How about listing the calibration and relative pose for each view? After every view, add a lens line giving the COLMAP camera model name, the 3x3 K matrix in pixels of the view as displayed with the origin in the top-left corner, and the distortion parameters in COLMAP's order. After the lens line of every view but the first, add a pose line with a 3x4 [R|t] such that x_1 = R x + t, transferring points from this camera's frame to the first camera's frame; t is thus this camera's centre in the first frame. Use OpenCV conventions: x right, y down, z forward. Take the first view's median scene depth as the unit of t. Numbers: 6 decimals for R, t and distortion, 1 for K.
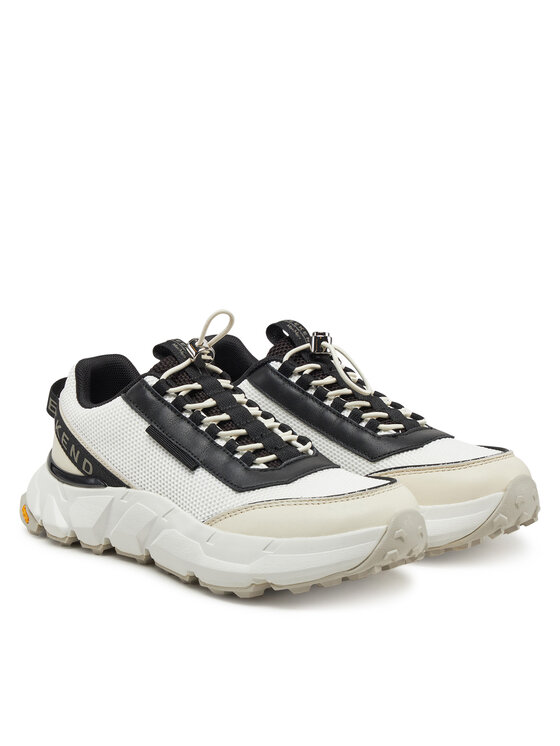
lens RADIAL K [[2195.1, 0, 280.0], [0, 2195.1, 373.0], [0, 0, 1]] dist [0.022549, 0.000000]
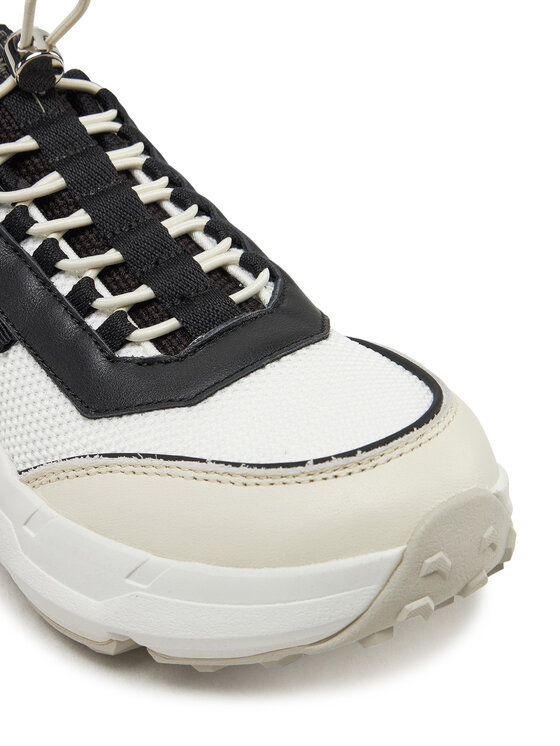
lens RADIAL K [[1674.4, 0, 280.2], [0, 1674.4, 373.0], [0, 0, 1]] dist [-0.144762, 0.000000]
pose [[0.989089, 0.010959, -0.146914, 0.068916], [0.039391, 0.941248, 0.335411, -0.065981], [0.141959, -0.337538, 0.930546, 0.685585]]
